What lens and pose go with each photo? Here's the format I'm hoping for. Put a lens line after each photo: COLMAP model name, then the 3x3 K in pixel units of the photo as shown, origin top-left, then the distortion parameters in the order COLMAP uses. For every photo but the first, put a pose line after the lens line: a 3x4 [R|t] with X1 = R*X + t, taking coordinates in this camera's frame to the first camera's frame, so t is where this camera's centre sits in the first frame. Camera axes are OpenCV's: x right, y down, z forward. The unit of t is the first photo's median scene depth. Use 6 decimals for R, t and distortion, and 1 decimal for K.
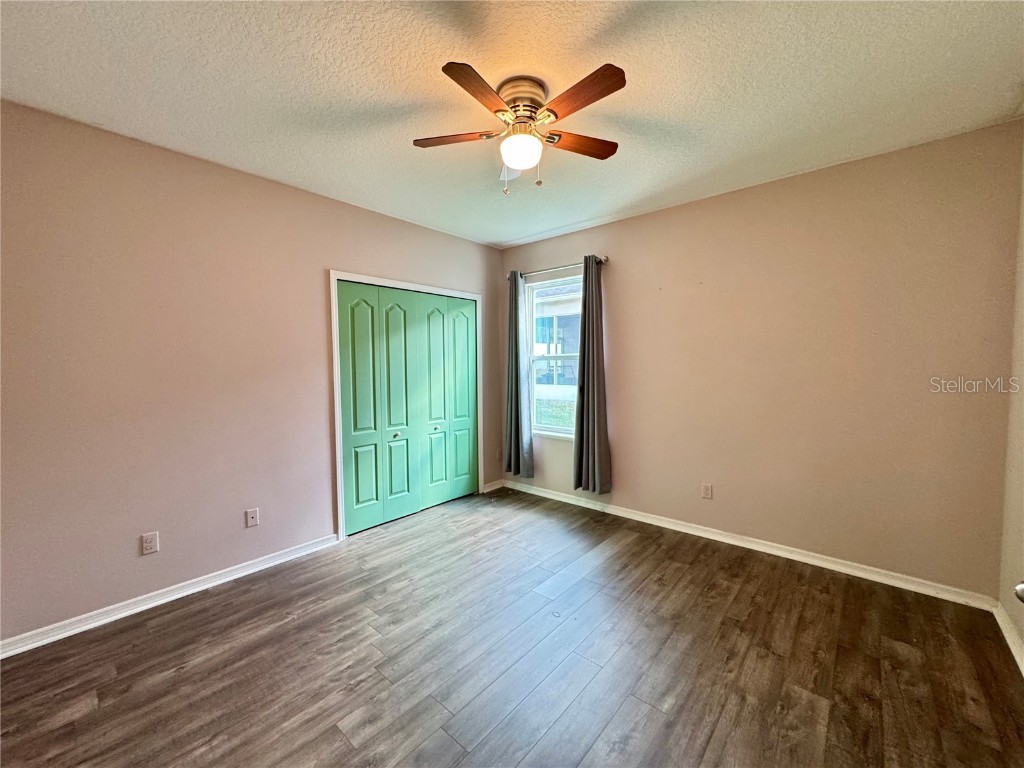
lens RADIAL K [[408.8, 0, 512.0], [0, 408.8, 384.0], [0, 0, 1]] dist [-0.006998, -0.000034]
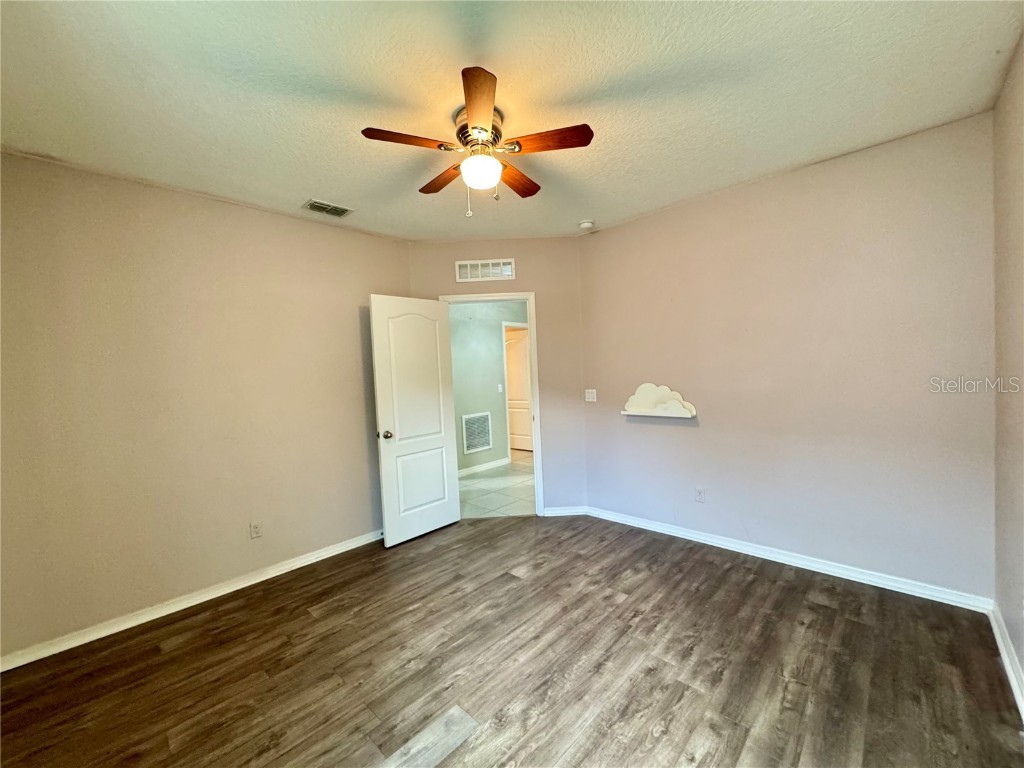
lens RADIAL K [[408.8, 0, 512.0], [0, 408.8, 384.0], [0, 0, 1]] dist [-0.006998, -0.000034]
pose [[-0.997747, 0.050179, 0.044522, -0.071162], [0.053908, 0.994753, 0.086947, -0.116723], [-0.039925, 0.089151, -0.995218, 1.996177]]
